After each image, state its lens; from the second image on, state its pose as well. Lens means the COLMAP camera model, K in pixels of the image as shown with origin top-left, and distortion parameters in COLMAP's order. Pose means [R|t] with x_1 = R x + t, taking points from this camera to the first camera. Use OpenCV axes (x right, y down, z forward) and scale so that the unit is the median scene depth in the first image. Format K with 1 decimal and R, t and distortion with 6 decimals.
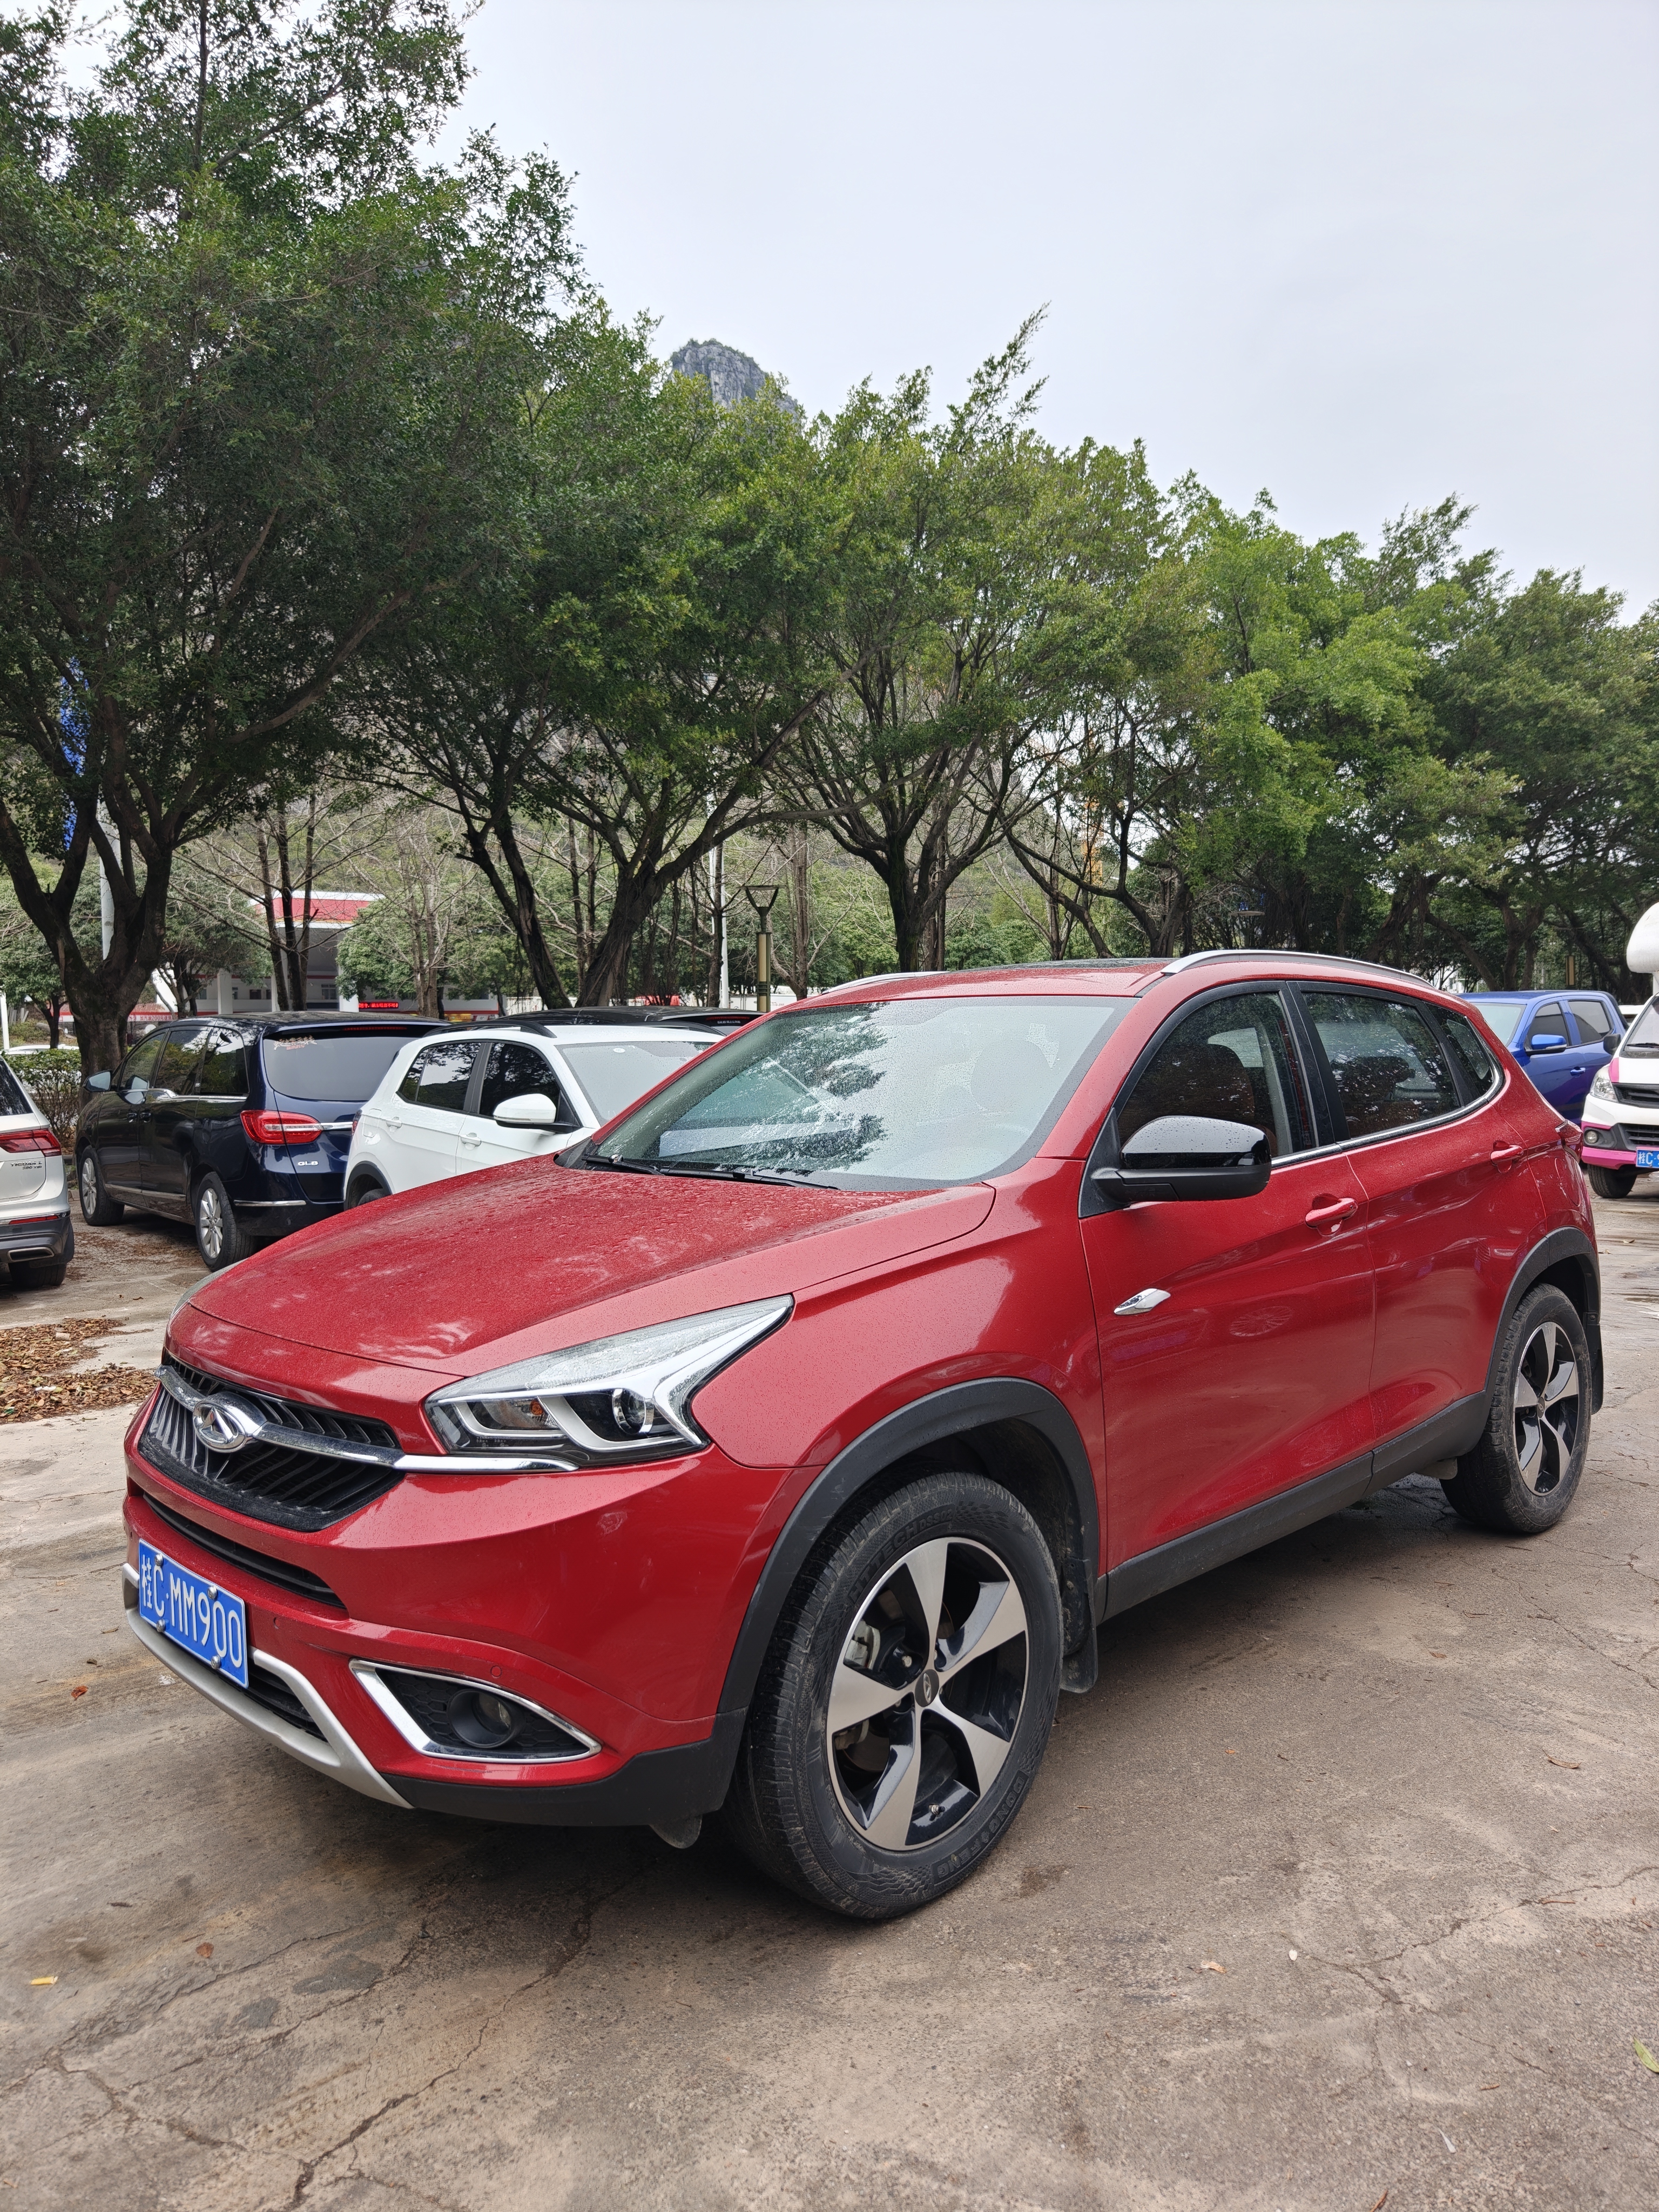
lens RADIAL K [[1485.0, 0, 840.7], [0, 1485.0, 1096.4], [0, 0, 1]] dist [-0.004438, -0.003124]
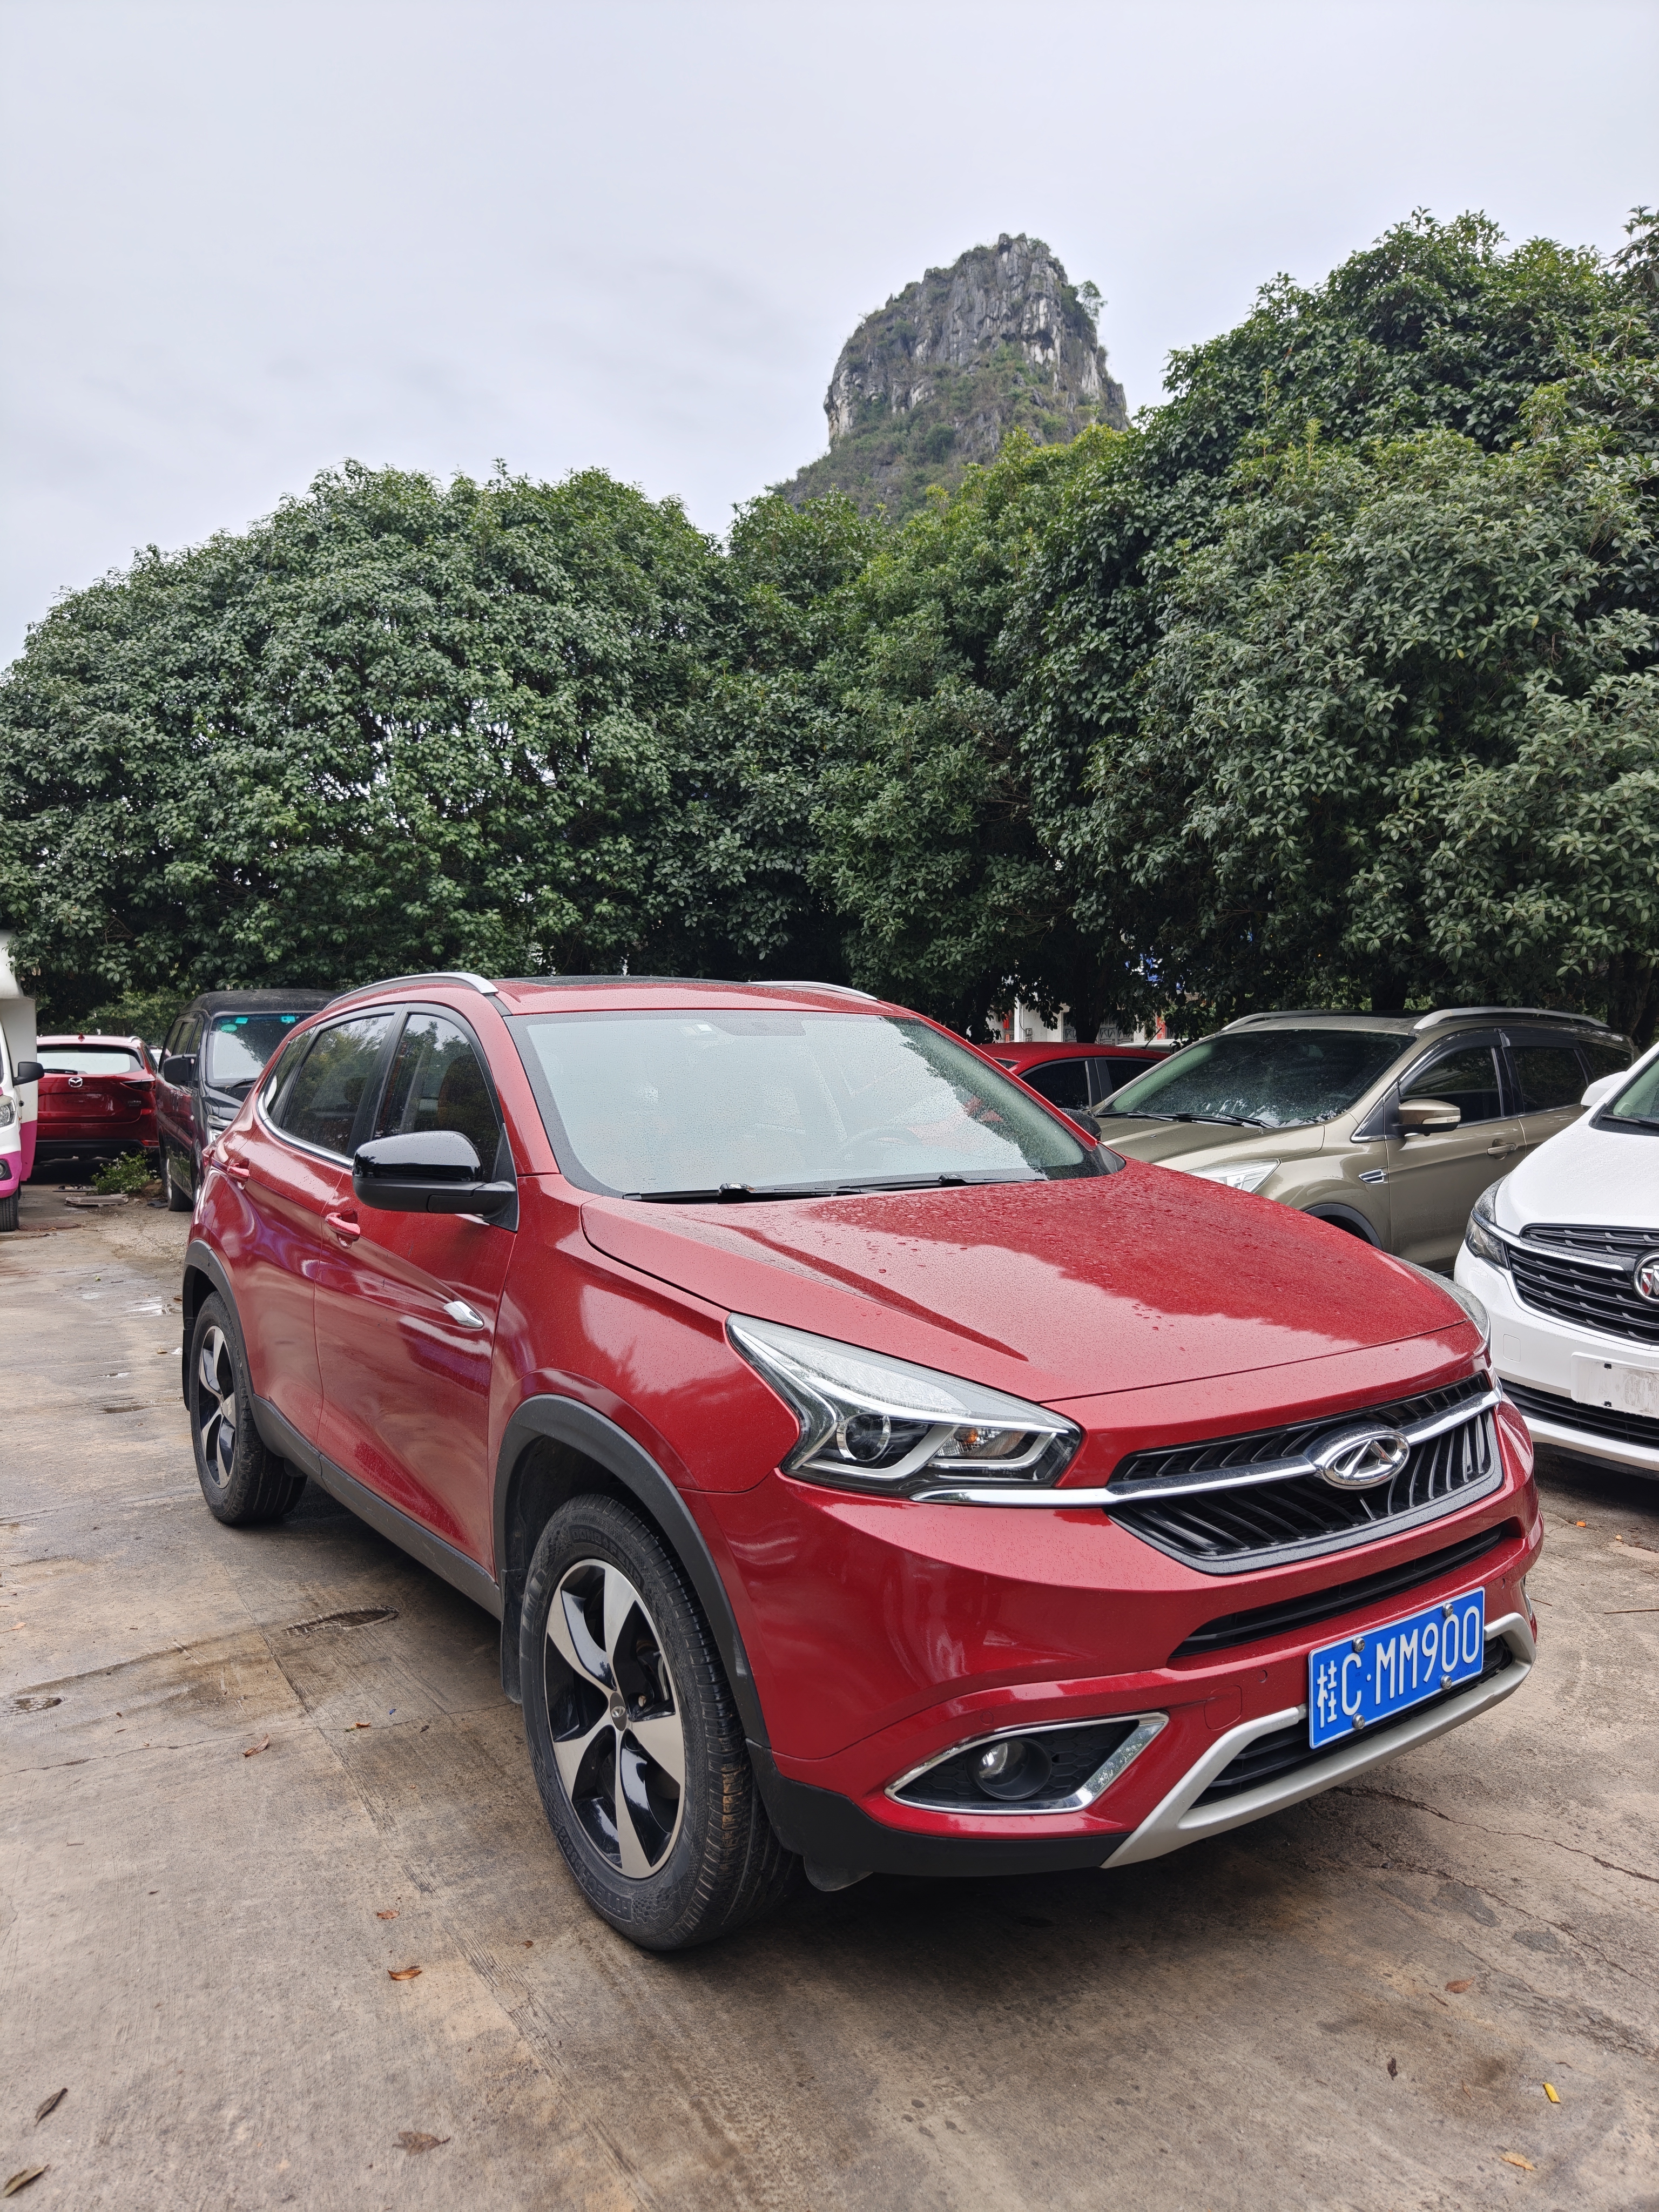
lens RADIAL K [[1485.0, 0, 822.0], [0, 1485.0, 1118.0], [0, 0, 1]] dist [-0.004438, -0.003124]
pose [[0.167555, -0.025151, 0.985542, -0.140858], [0.036358, 0.999152, 0.019317, -0.001370], [-0.985192, 0.032596, 0.168327, 0.121395]]
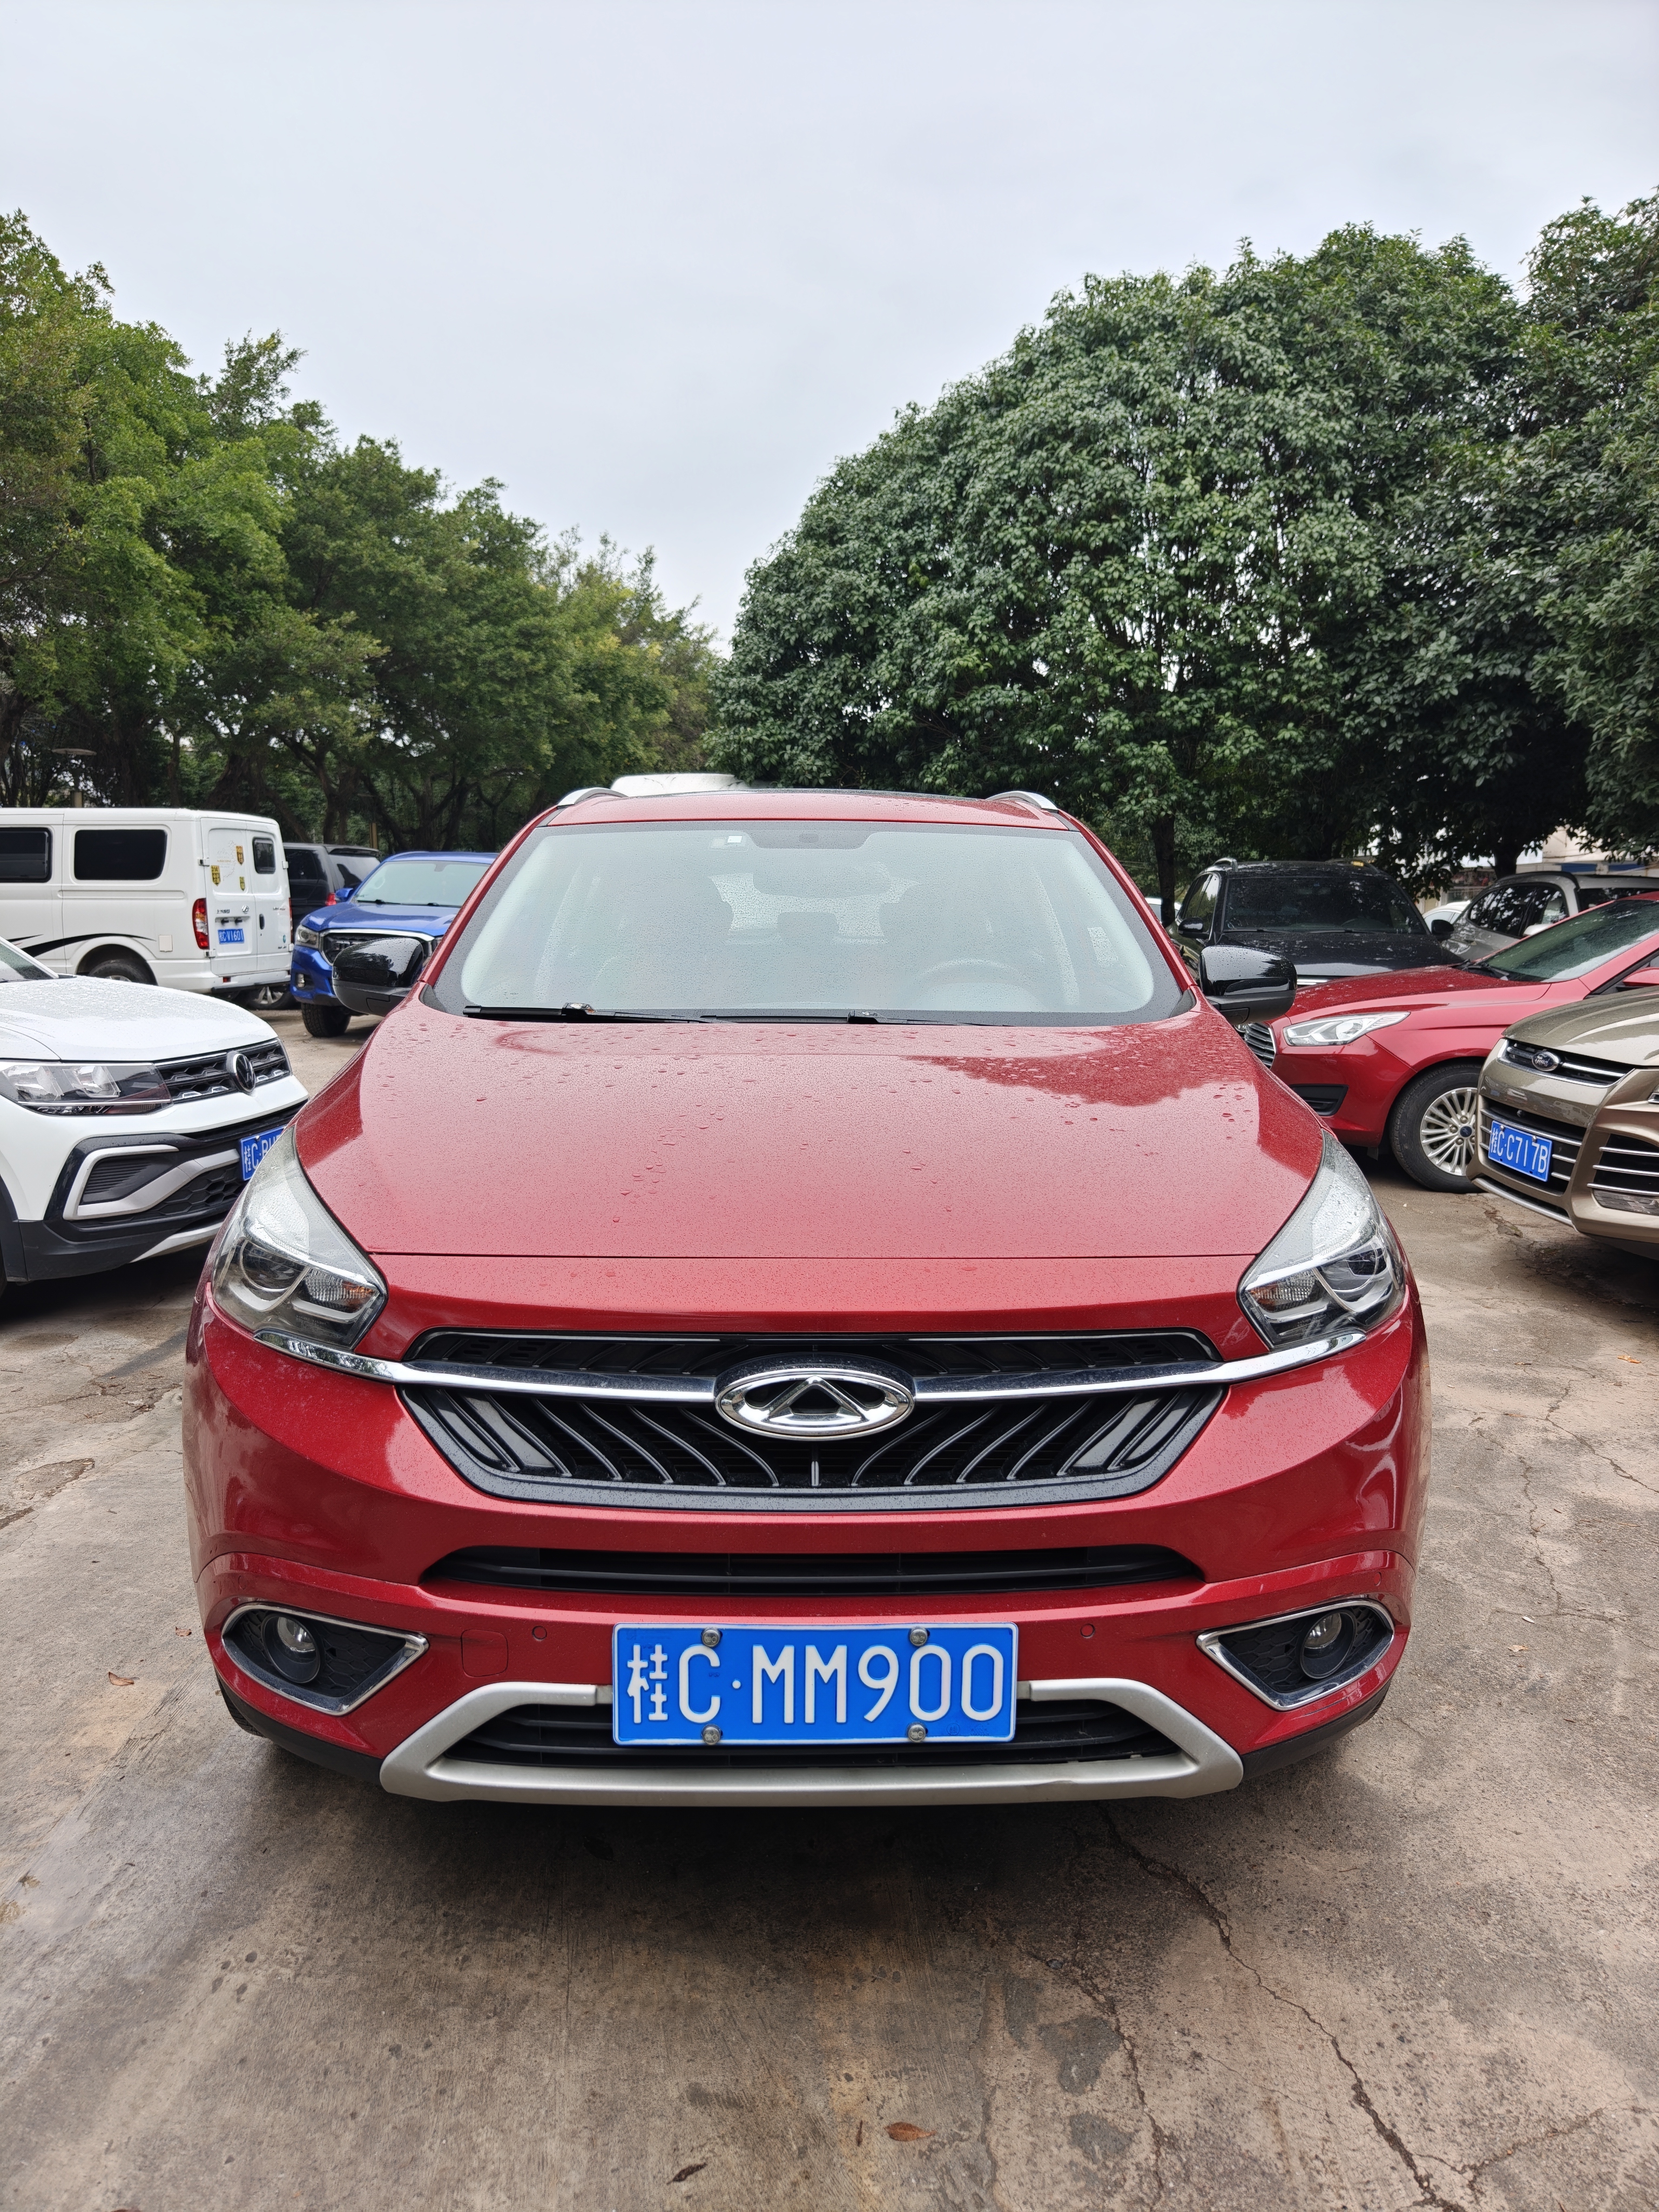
lens RADIAL K [[1485.0, 0, 812.7], [0, 1485.0, 1113.1], [0, 0, 1]] dist [-0.004438, -0.003124]
pose [[0.691714, -0.078060, 0.717941, -0.091328], [0.005004, 0.994635, 0.103323, 0.002843], [-0.722154, -0.067877, 0.688394, 0.058036]]
